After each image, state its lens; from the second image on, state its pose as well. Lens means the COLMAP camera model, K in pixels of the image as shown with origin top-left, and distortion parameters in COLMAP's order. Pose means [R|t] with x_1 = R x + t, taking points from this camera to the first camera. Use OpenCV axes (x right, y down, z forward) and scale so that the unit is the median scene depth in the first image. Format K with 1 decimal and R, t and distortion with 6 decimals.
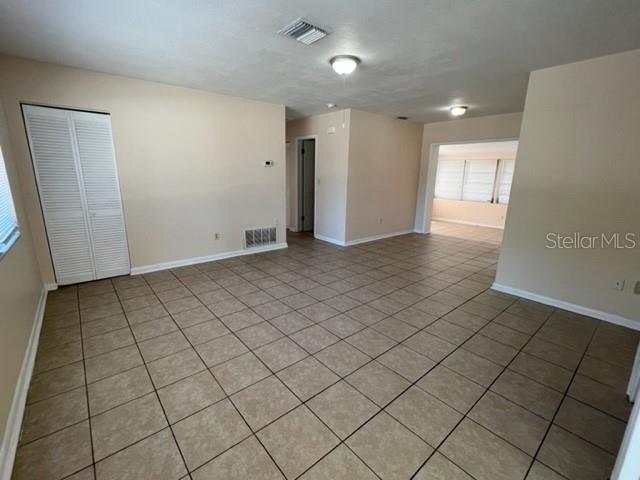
lens RADIAL K [[289.0, 0, 318.6], [0, 289.0, 240.8], [0, 0, 1]] dist [-0.002877, -0.000069]
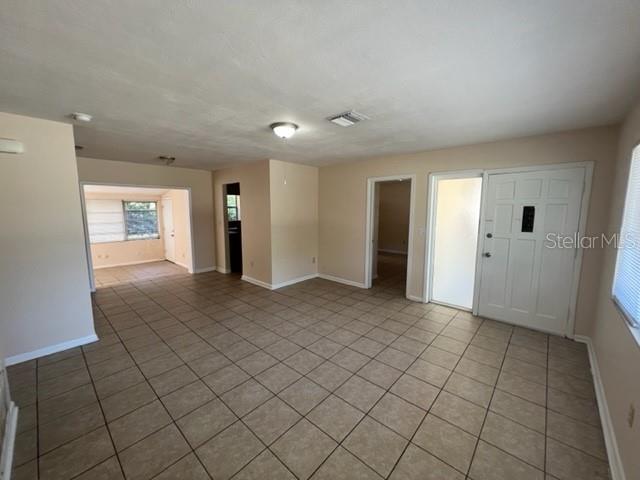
lens RADIAL K [[258.1, 0, 314.6], [0, 258.1, 239.3], [0, 0, 1]] dist [0.003833, 0.000005]
pose [[-0.126396, -0.136425, 0.982554, -0.850253], [0.230673, 0.959303, 0.162871, -0.302539], [-0.964787, 0.247235, -0.089783, 0.954461]]
